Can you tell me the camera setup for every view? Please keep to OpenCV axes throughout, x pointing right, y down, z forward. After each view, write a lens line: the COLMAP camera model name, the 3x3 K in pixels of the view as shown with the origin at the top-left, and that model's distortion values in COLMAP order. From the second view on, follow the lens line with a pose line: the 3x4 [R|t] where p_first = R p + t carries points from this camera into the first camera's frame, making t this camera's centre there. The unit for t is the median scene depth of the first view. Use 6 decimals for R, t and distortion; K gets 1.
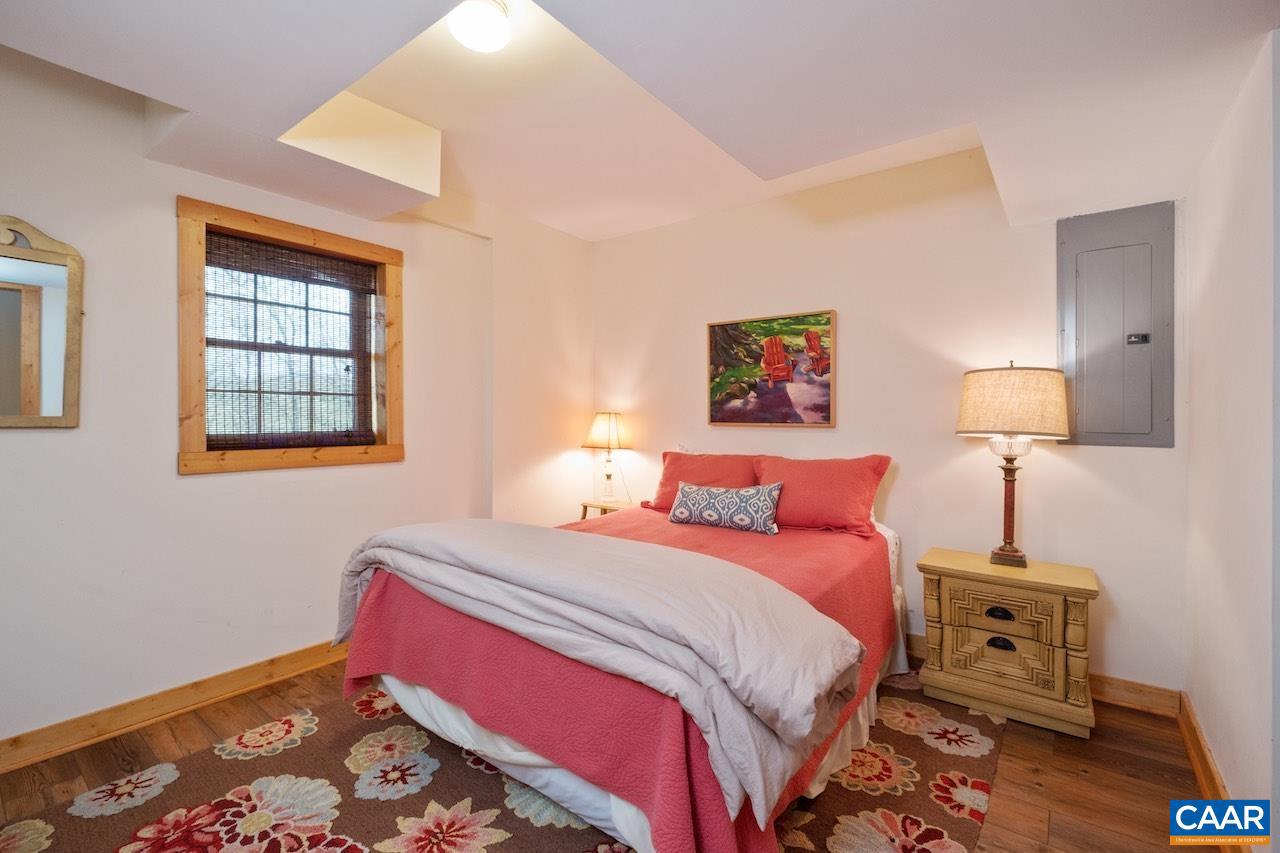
lens RADIAL K [[555.9, 0, 641.5], [0, 555.9, 423.5], [0, 0, 1]] dist [-0.003807, -0.001071]
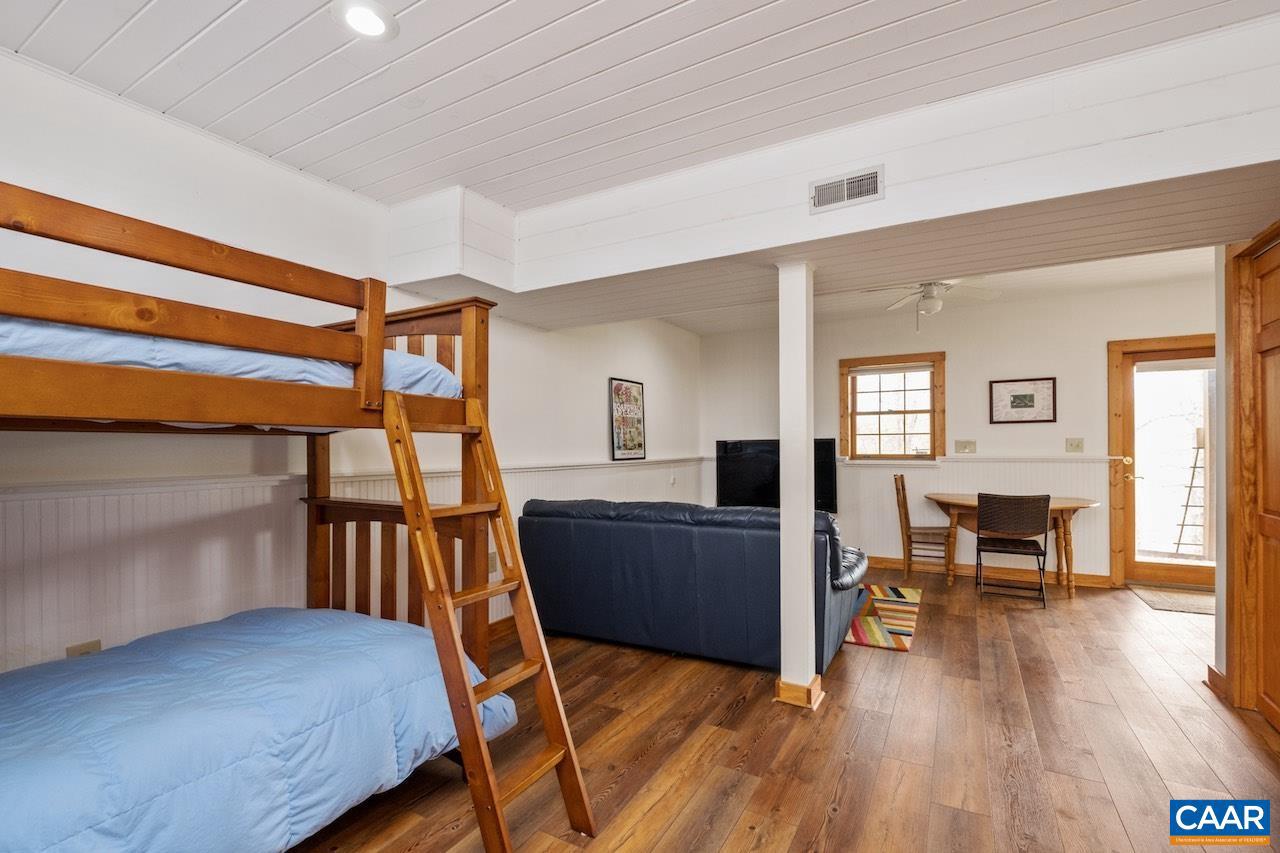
lens RADIAL K [[564.6, 0, 639.5], [0, 564.6, 447.5], [0, 0, 1]] dist [-0.002795, -0.000486]
pose [[0.134052, -0.002116, -0.990972, 1.191302], [-0.000063, 0.999998, -0.002144, -0.002136], [0.990974, 0.000349, 0.134052, -0.197260]]
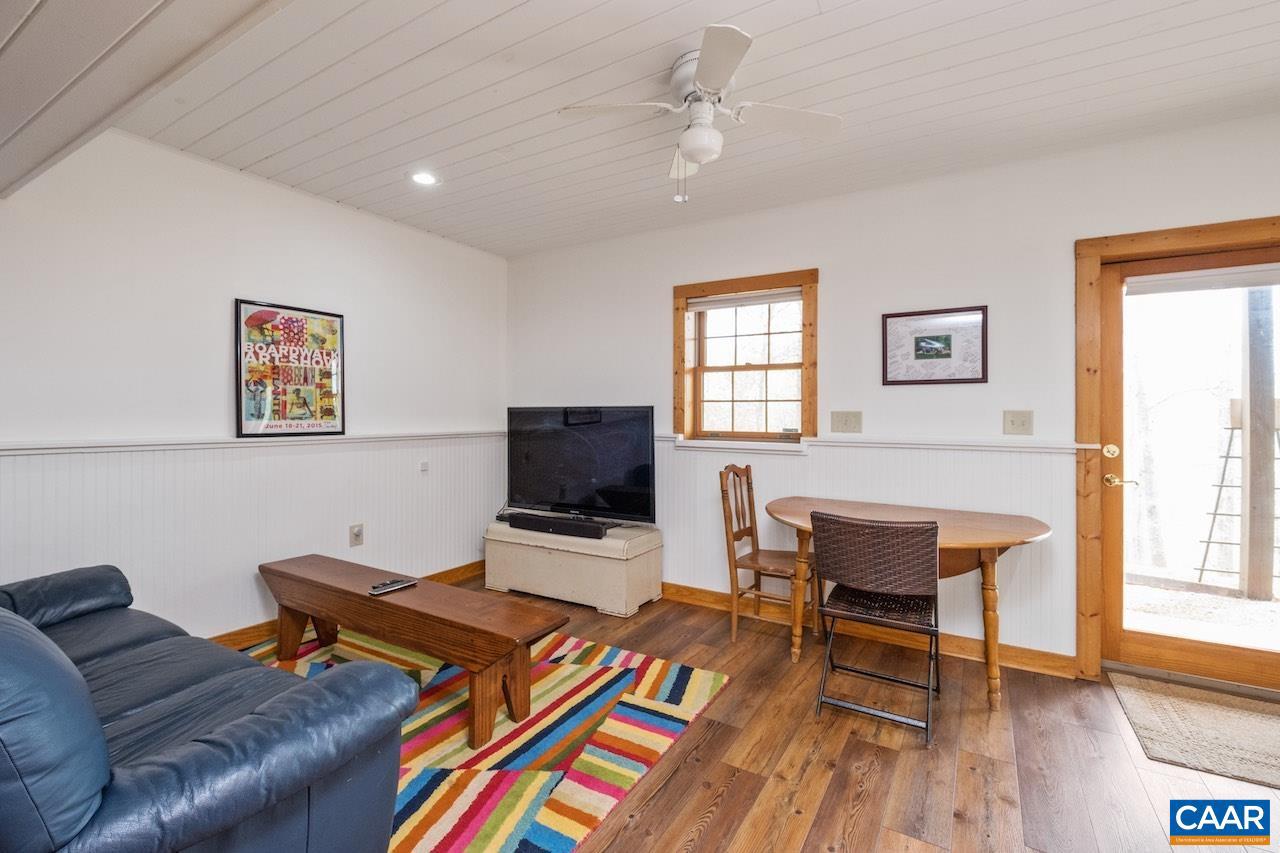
lens RADIAL K [[556.6, 0, 643.8], [0, 556.6, 411.8], [0, 0, 1]] dist [0.000067, 0.000062]
pose [[0.110731, -0.007733, -0.993820, 0.597164], [-0.014036, 0.999858, -0.009343, -0.012786], [0.993751, 0.014983, 0.110607, 0.548019]]
